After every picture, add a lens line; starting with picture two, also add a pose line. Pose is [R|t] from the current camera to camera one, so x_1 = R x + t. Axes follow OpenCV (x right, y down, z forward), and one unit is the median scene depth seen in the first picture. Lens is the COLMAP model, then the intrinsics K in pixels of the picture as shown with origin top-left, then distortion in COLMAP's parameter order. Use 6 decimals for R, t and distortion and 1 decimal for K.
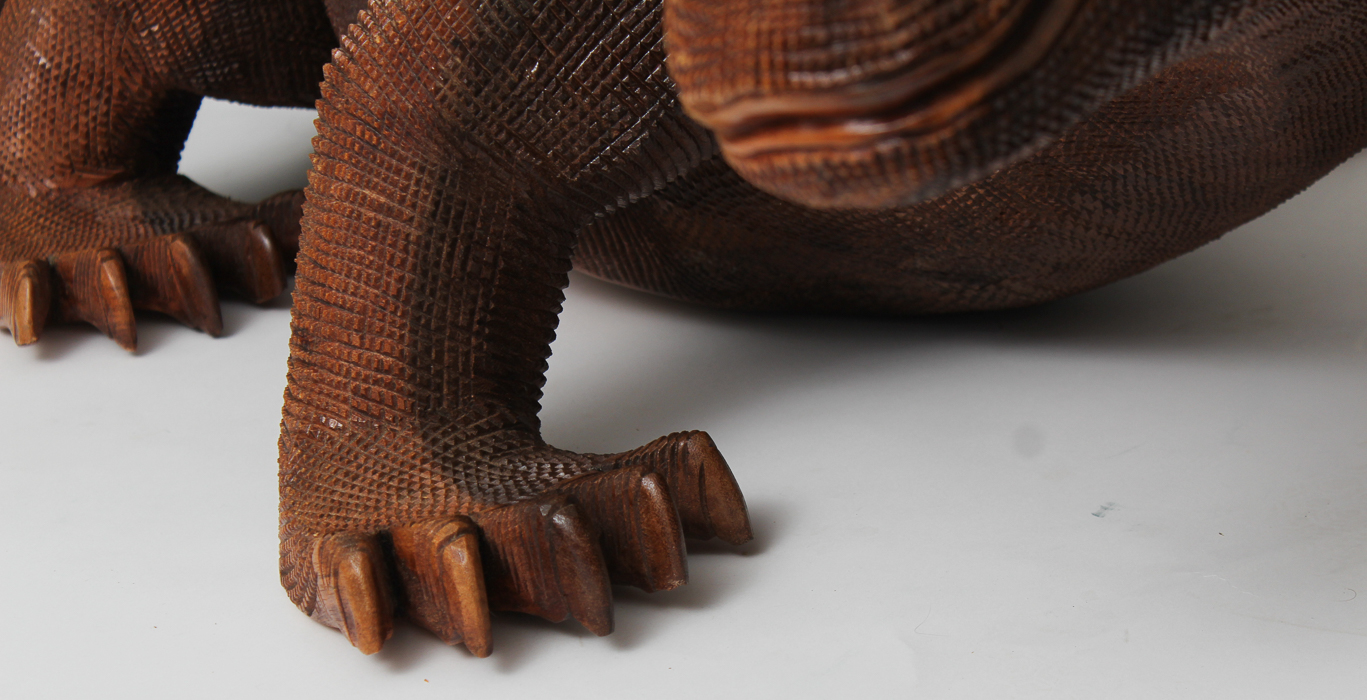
lens RADIAL K [[3144.9, 0, 711.4], [0, 3144.9, 395.4], [0, 0, 1]] dist [0.101523, 0.000000]
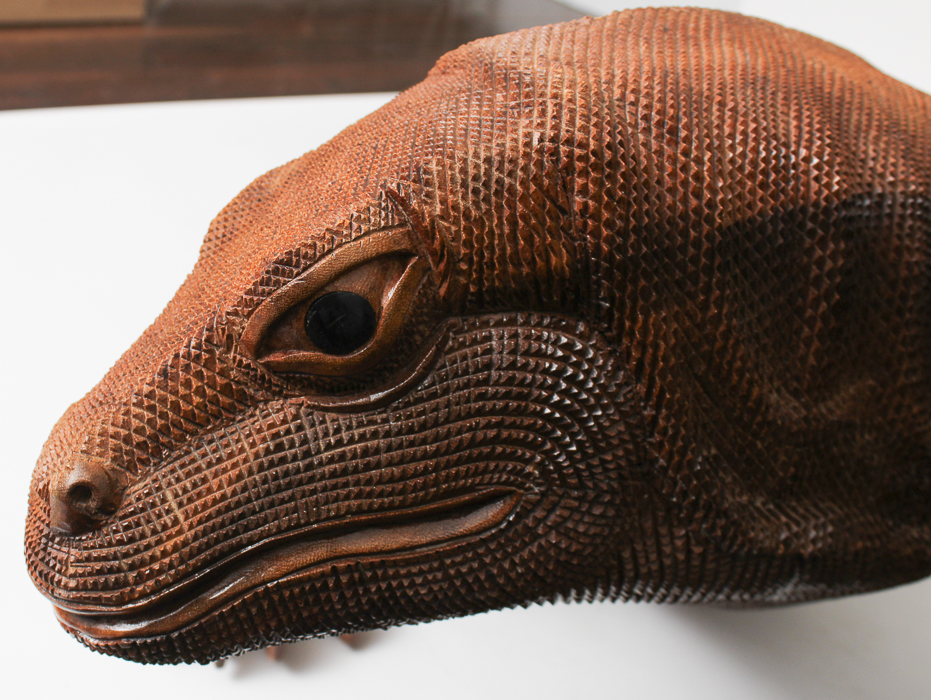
lens RADIAL K [[1292.7, 0, 396.7], [0, 1292.7, 357.9], [0, 0, 1]] dist [-0.069682, 0.000000]
pose [[0.824923, 0.406840, -0.392407, 0.257834], [-0.357891, 0.913280, 0.194509, -0.259157], [0.437511, -0.020016, 0.898990, 0.351880]]
